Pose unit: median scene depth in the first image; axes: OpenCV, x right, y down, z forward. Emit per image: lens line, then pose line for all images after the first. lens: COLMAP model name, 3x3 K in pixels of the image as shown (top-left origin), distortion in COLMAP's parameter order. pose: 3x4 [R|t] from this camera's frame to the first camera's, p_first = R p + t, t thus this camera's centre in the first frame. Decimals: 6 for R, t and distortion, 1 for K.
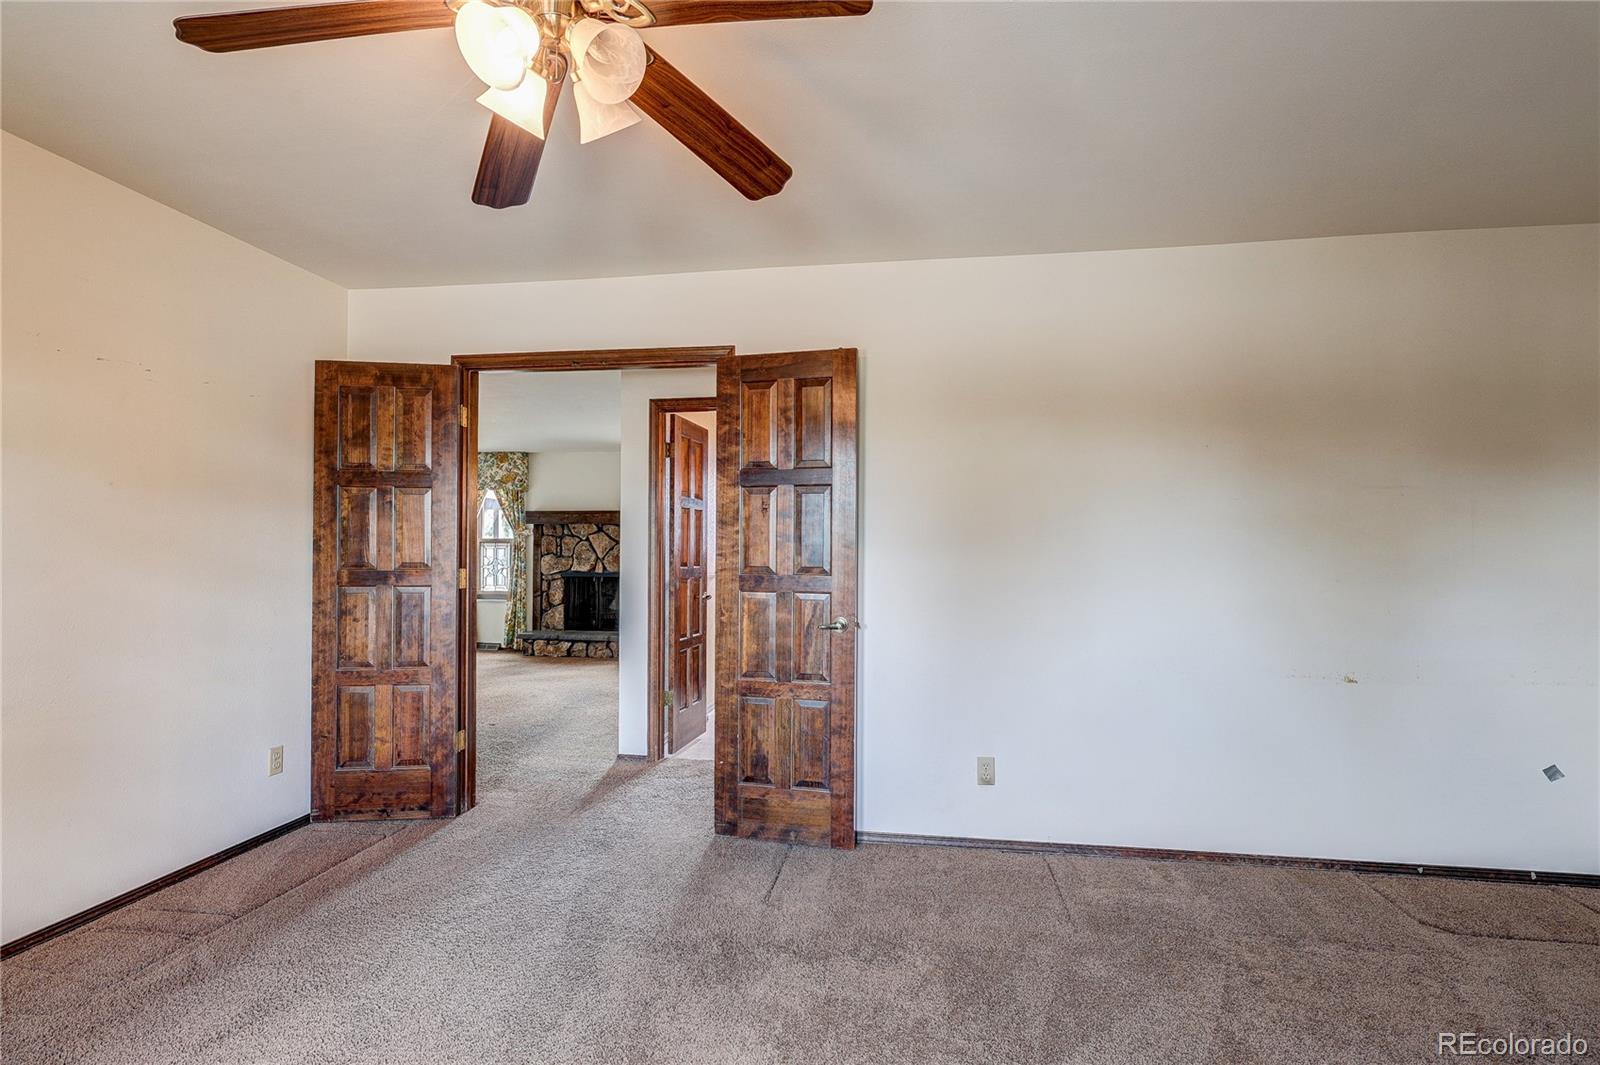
lens RADIAL K [[736.0, 0, 800.1], [0, 736.0, 546.2], [0, 0, 1]] dist [0.000793, 0.000194]
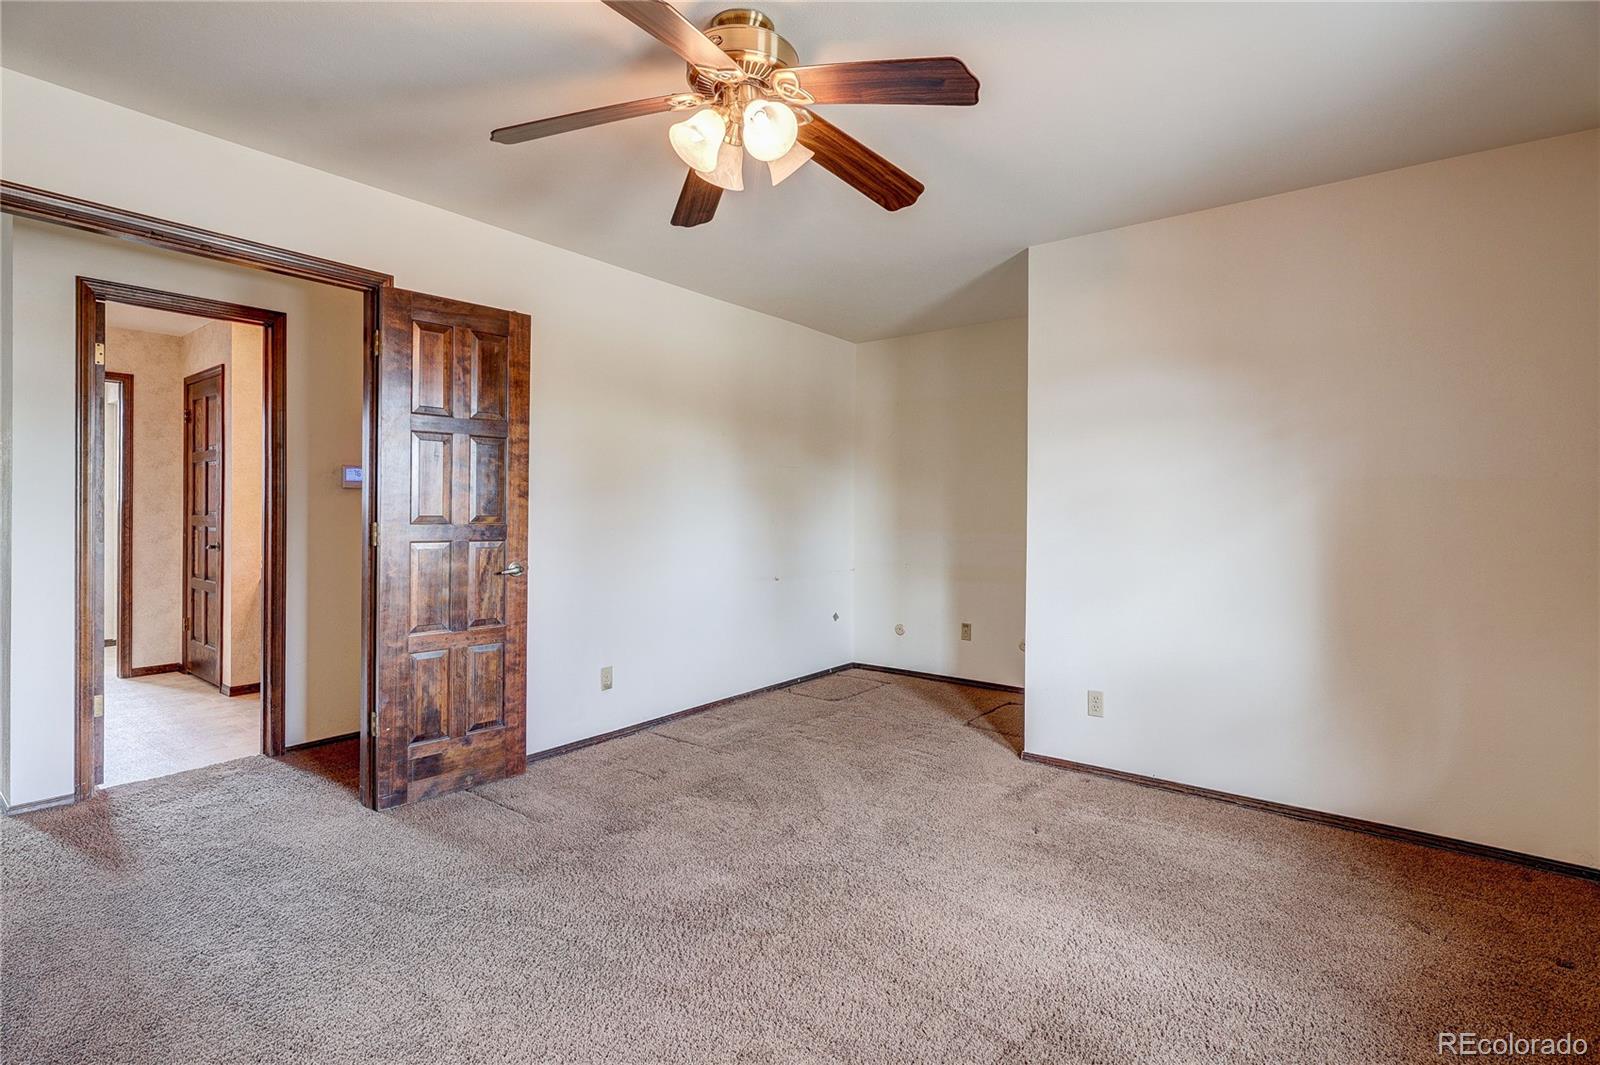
lens RADIAL K [[750.1, 0, 801.8], [0, 750.1, 508.2], [0, 0, 1]] dist [-0.000599, 0.000162]
pose [[0.485627, -0.000829, 0.874166, -0.693660], [-0.016057, 0.999822, 0.009868, -0.000240], [-0.874019, -0.018829, 0.485527, 0.100901]]
